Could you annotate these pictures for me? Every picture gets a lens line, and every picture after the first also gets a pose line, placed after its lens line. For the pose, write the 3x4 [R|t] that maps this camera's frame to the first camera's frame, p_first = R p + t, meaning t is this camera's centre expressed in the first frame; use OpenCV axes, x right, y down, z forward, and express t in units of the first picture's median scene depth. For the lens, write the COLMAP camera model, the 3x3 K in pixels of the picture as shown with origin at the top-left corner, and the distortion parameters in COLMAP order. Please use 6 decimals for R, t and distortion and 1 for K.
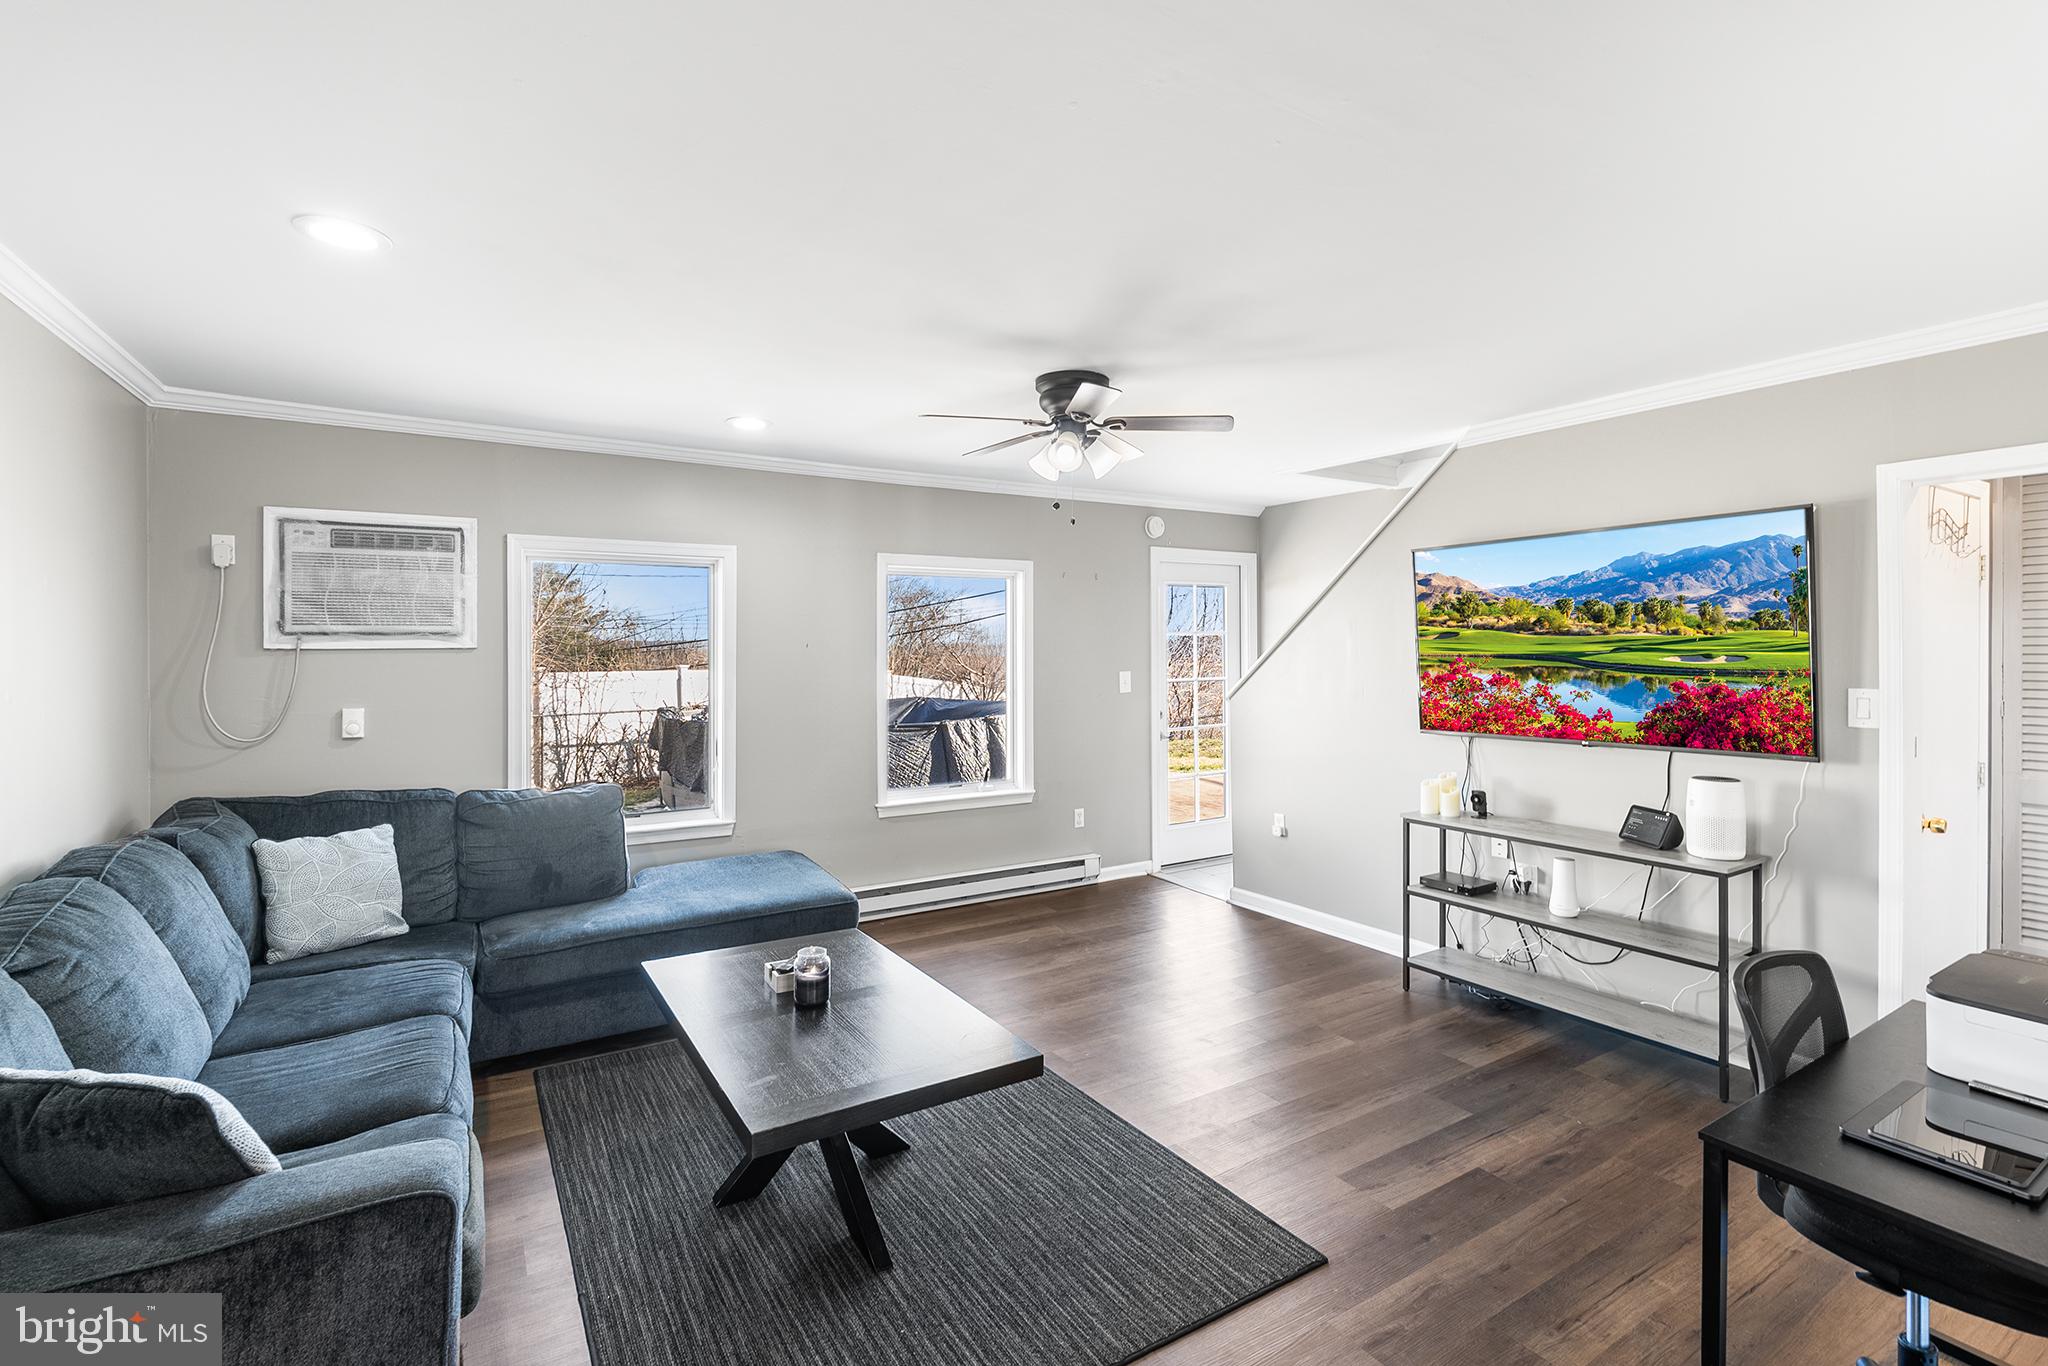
lens RADIAL K [[934.7, 0, 1023.4], [0, 934.7, 647.7], [0, 0, 1]] dist [0.000624, -0.000044]
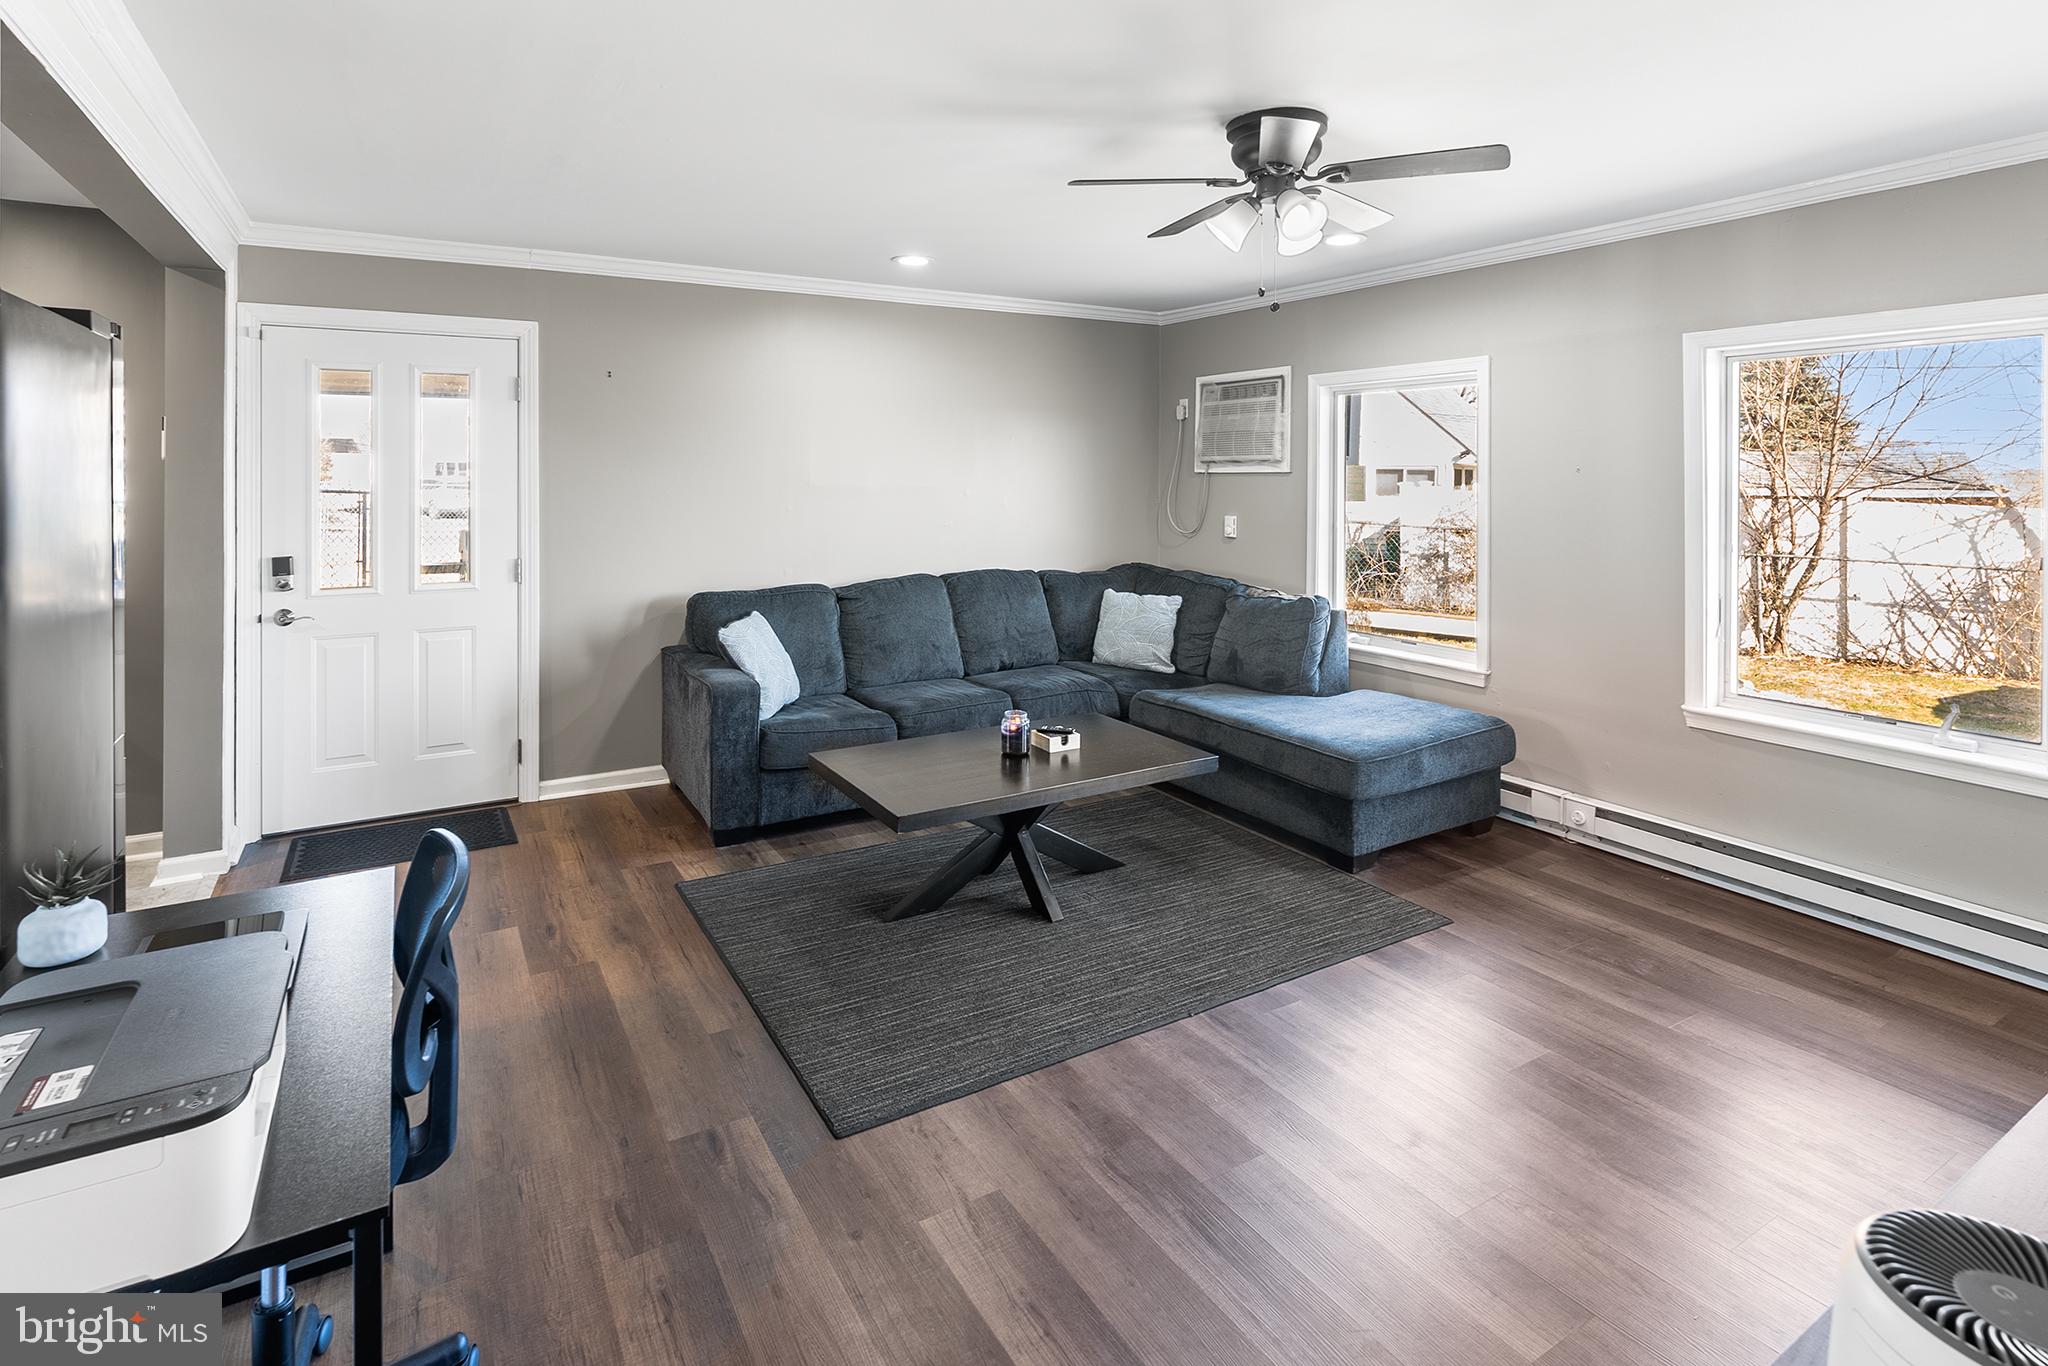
lens RADIAL K [[1006.3, 0, 1014.4], [0, 1006.3, 482.3], [0, 0, 1]] dist [0.000484, 0.001126]
pose [[-0.015114, 0.010252, -0.999833, 0.804529], [-0.004647, 0.999936, 0.010323, 0.001278], [0.999875, 0.004802, -0.015066, 0.732637]]
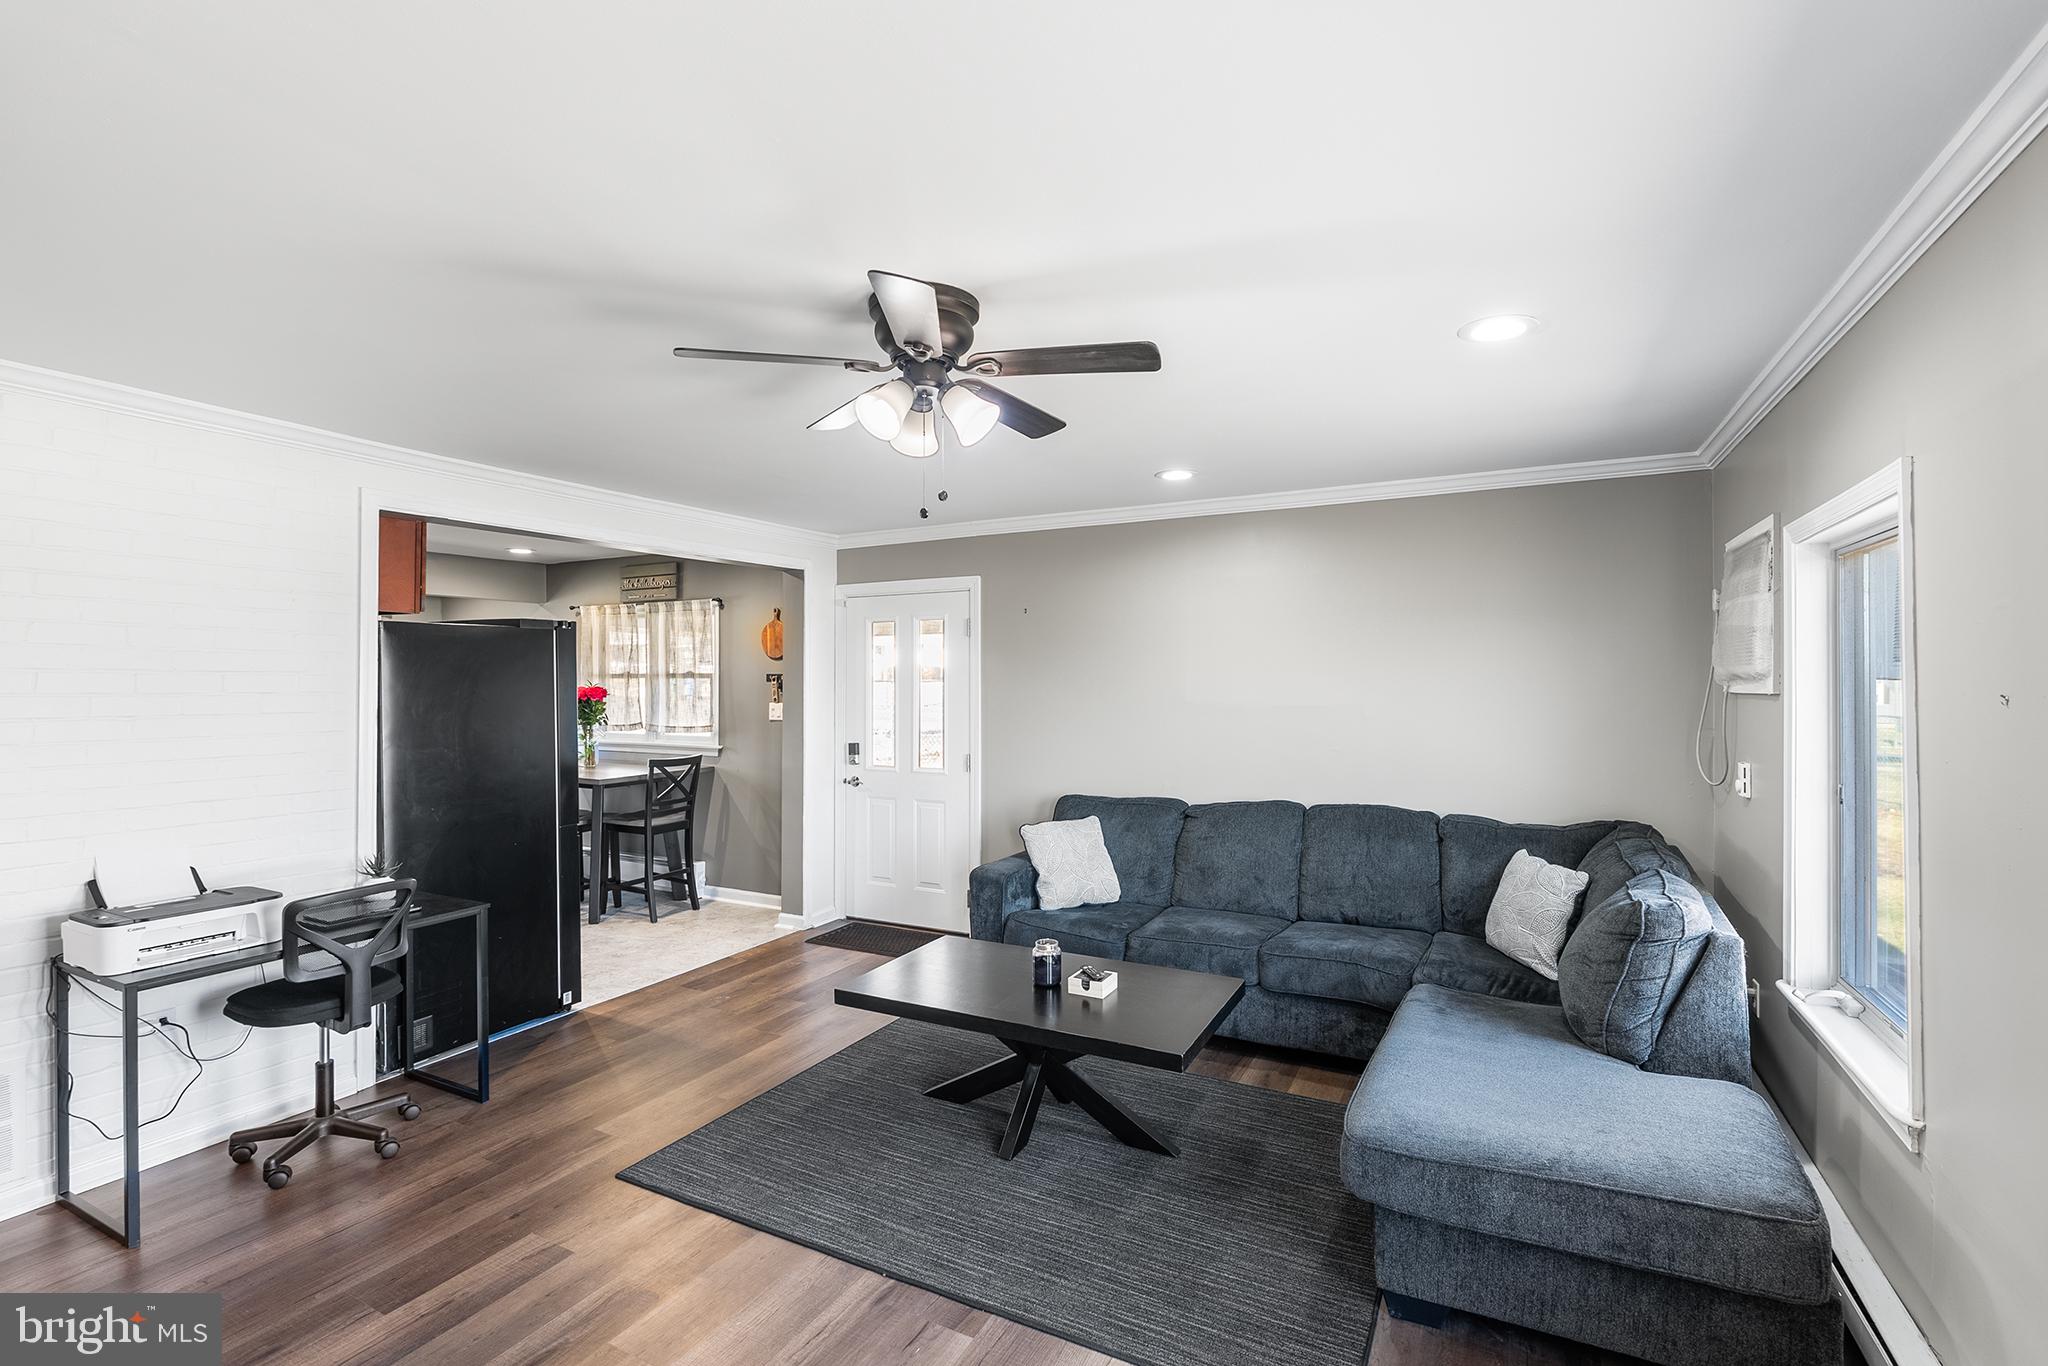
lens RADIAL K [[959.5, 0, 1024.0], [0, 959.5, 683.0], [0, 0, 1]] dist [-0.003851, -0.000264]
pose [[-0.862021, 0.002950, -0.506864, 0.312087], [0.000142, 0.999984, 0.005577, -0.015047], [0.506873, 0.004736, -0.862008, 1.486394]]
